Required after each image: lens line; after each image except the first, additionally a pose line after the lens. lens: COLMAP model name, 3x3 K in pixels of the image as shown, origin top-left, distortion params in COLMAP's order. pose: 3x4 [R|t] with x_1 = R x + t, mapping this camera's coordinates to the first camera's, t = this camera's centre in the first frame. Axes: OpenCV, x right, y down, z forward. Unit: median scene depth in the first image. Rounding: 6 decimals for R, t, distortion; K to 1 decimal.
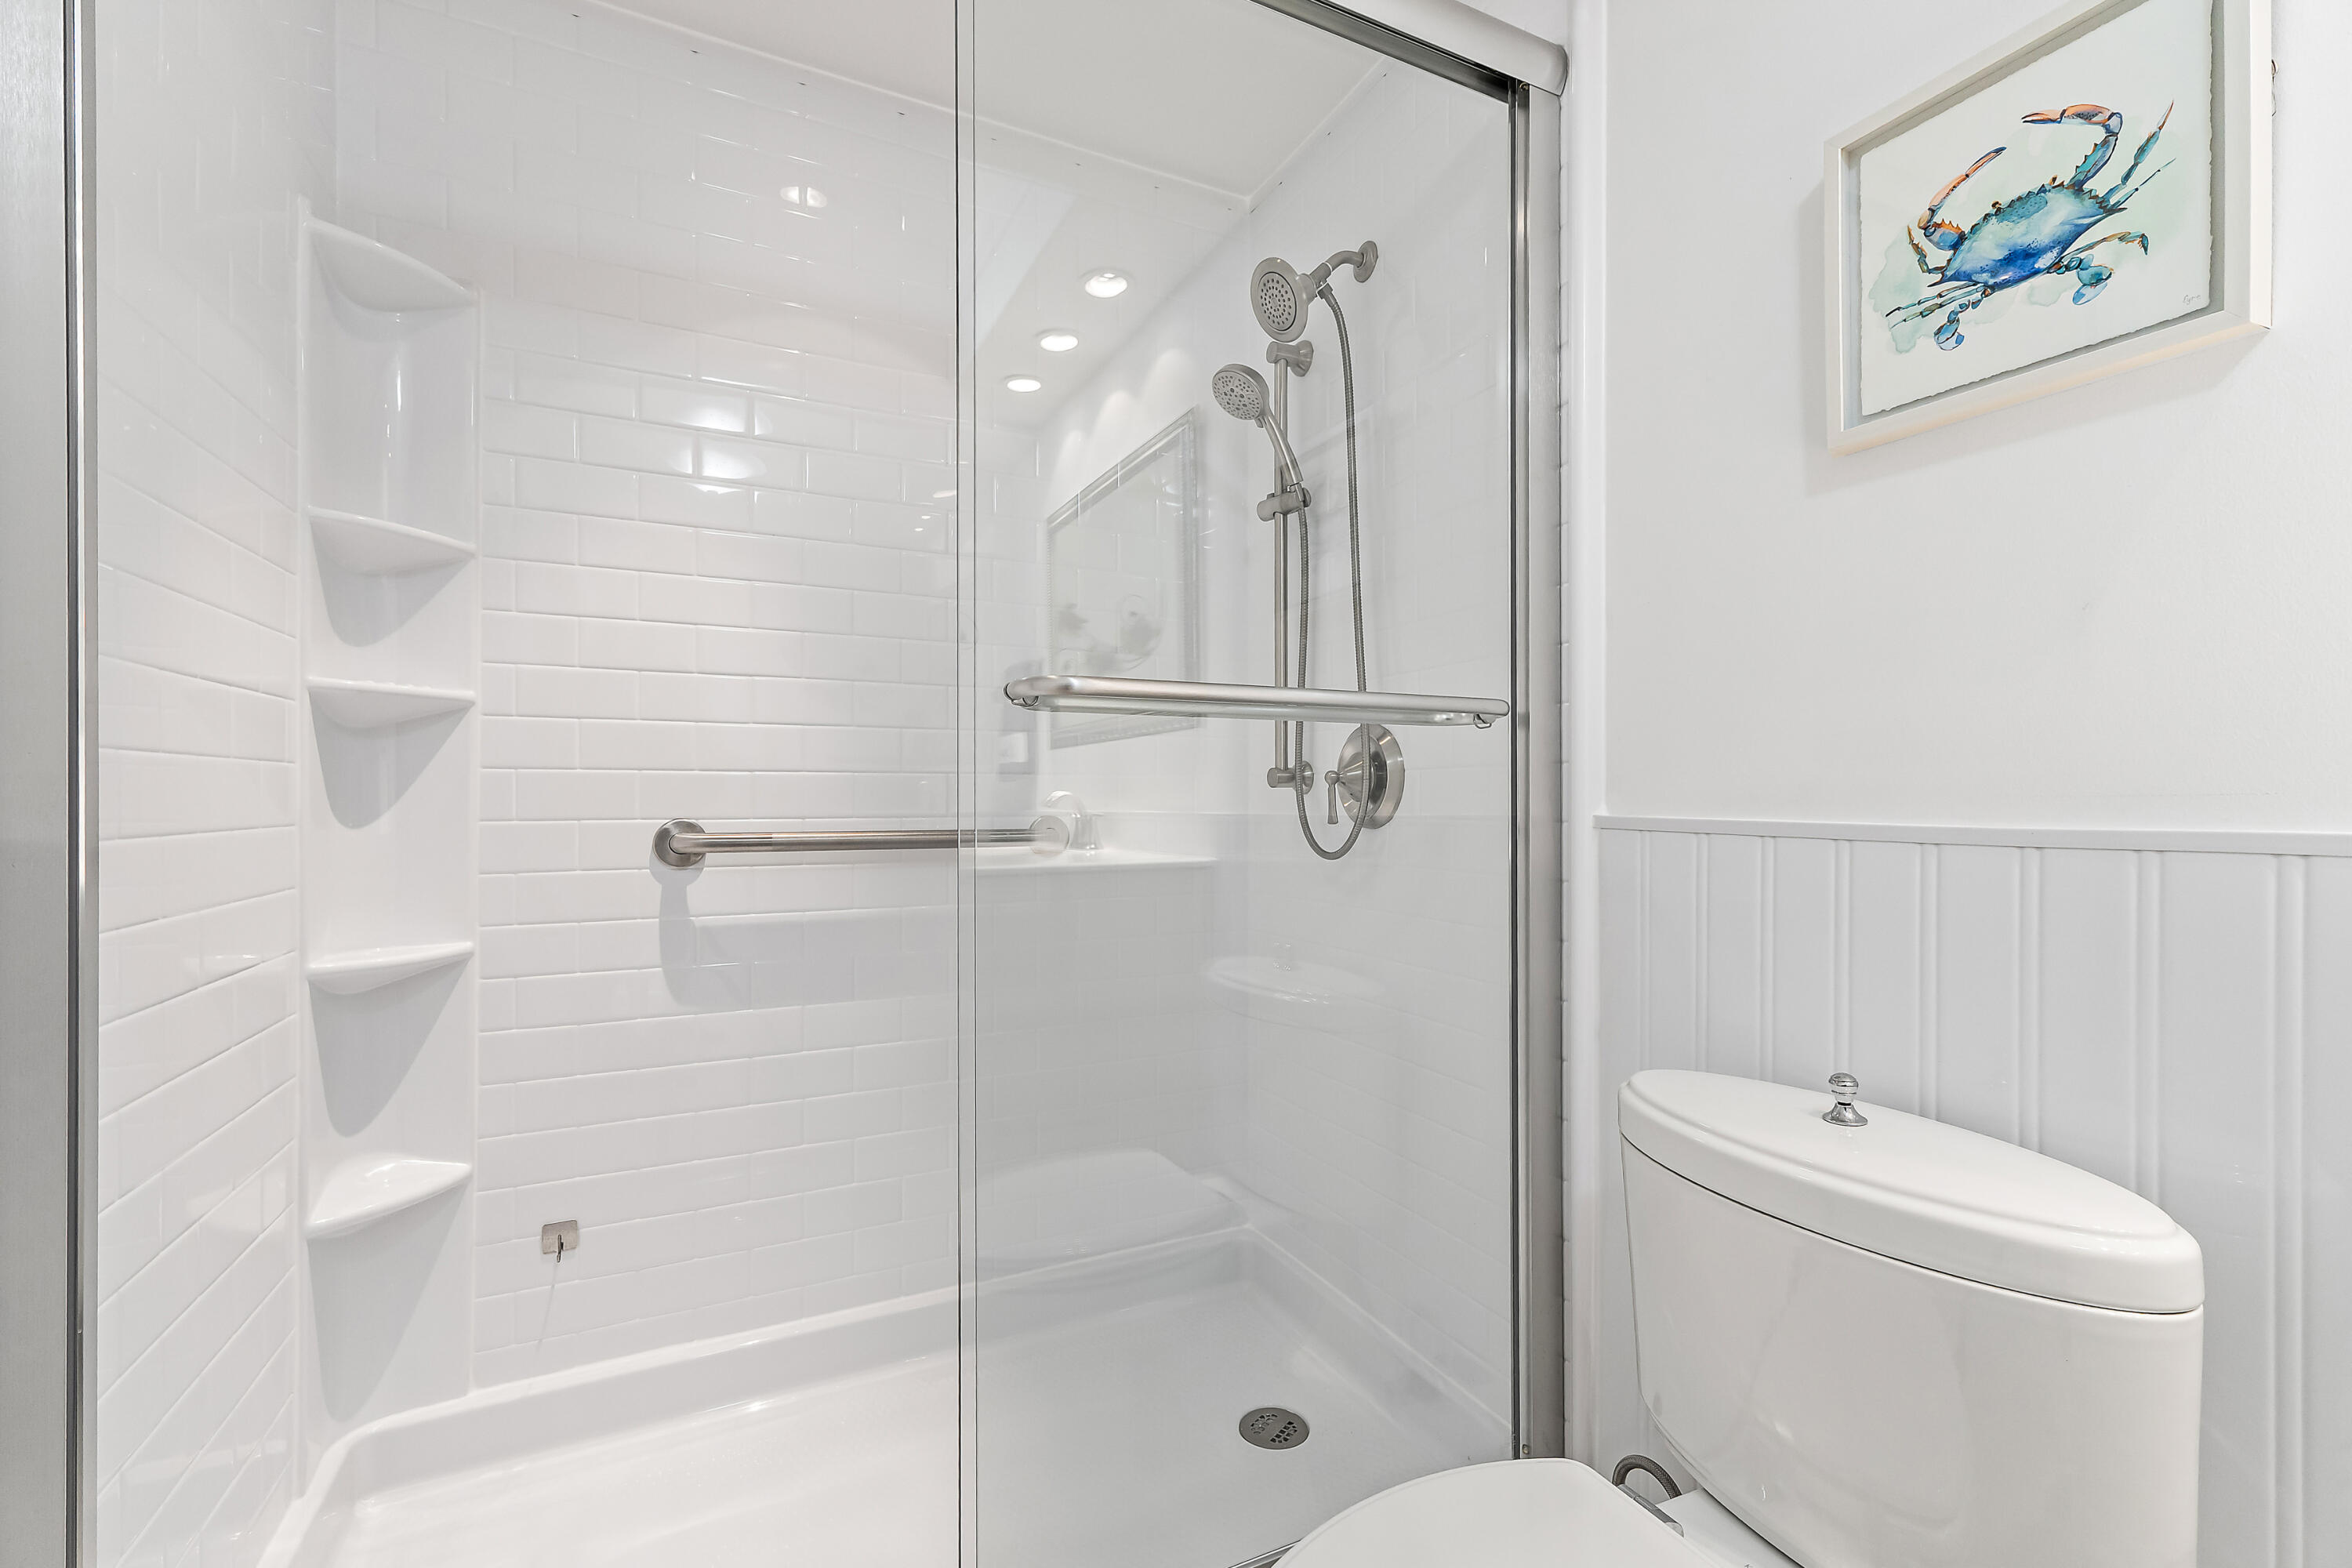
lens RADIAL K [[1010.0, 0, 1182.7], [0, 1010.0, 806.6], [0, 0, 1]] dist [0.004105, 0.000146]
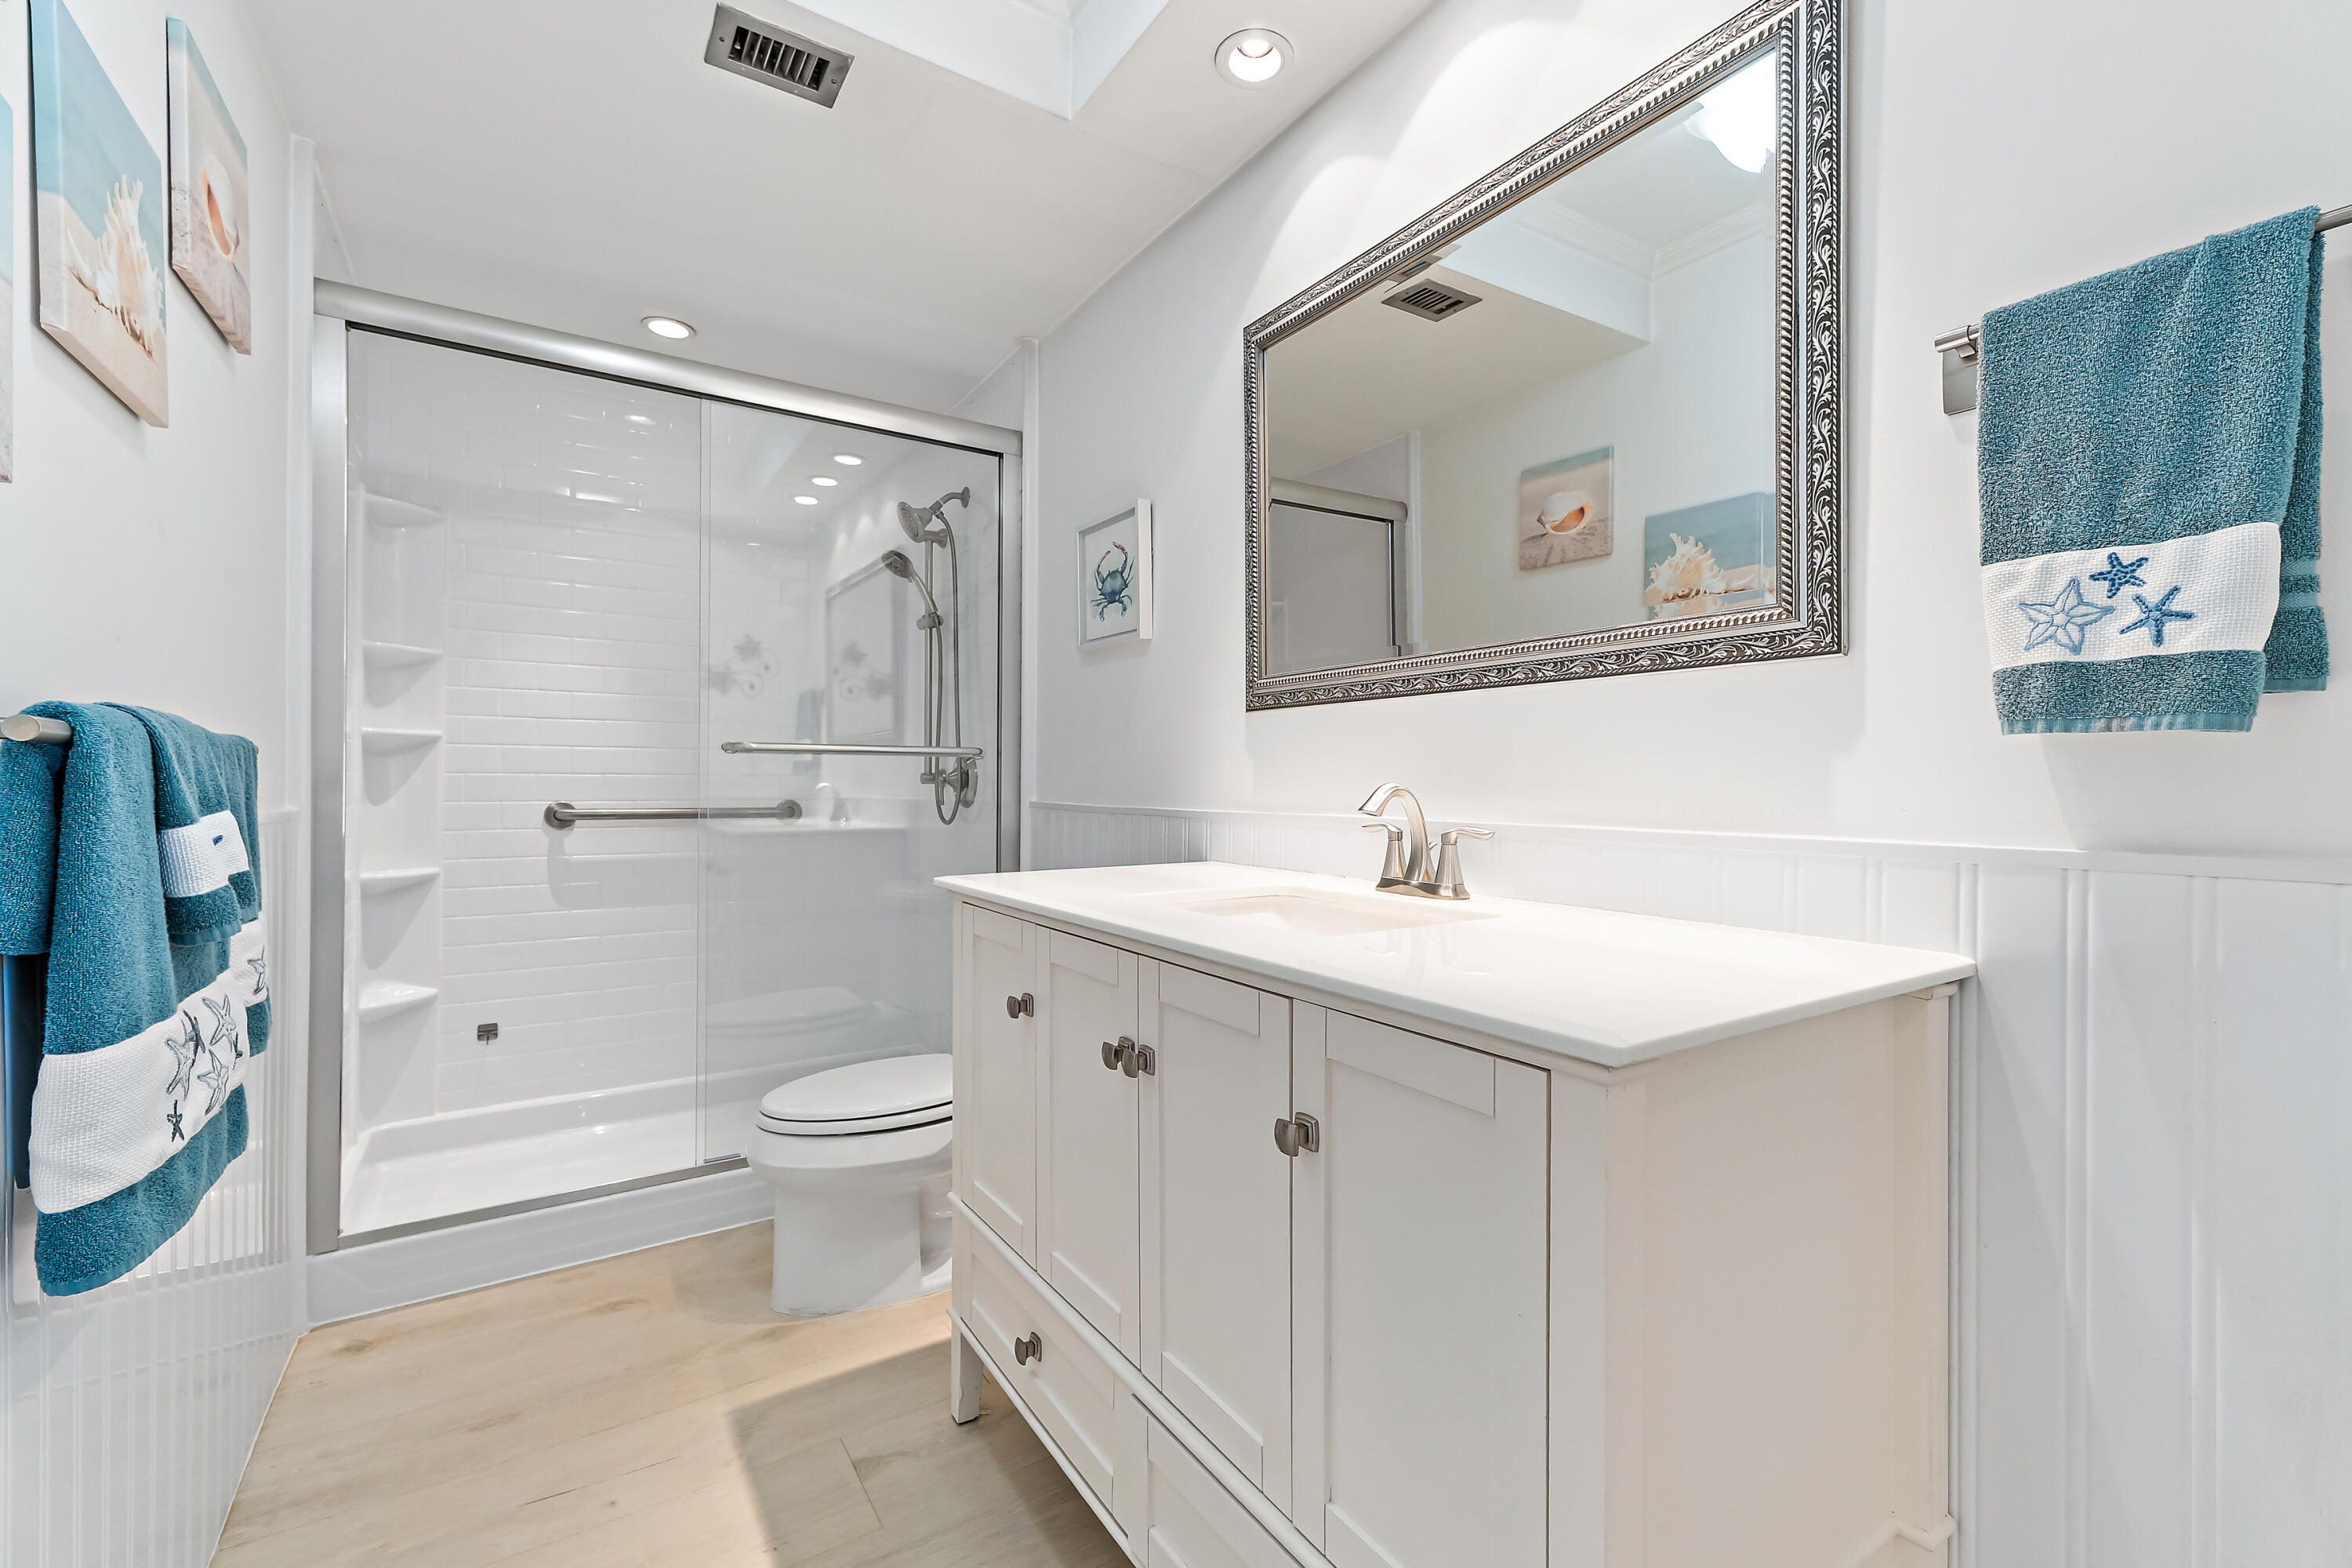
lens RADIAL K [[968.8, 0, 1176.0], [0, 968.8, 784.0], [0, 0, 1]] dist [0.002722, 0.000106]
pose [[0.990741, 0.005260, 0.135661, 0.367754], [-0.004219, 0.999959, -0.007955, -0.009744], [-0.135697, 0.007309, 0.990723, -0.890925]]
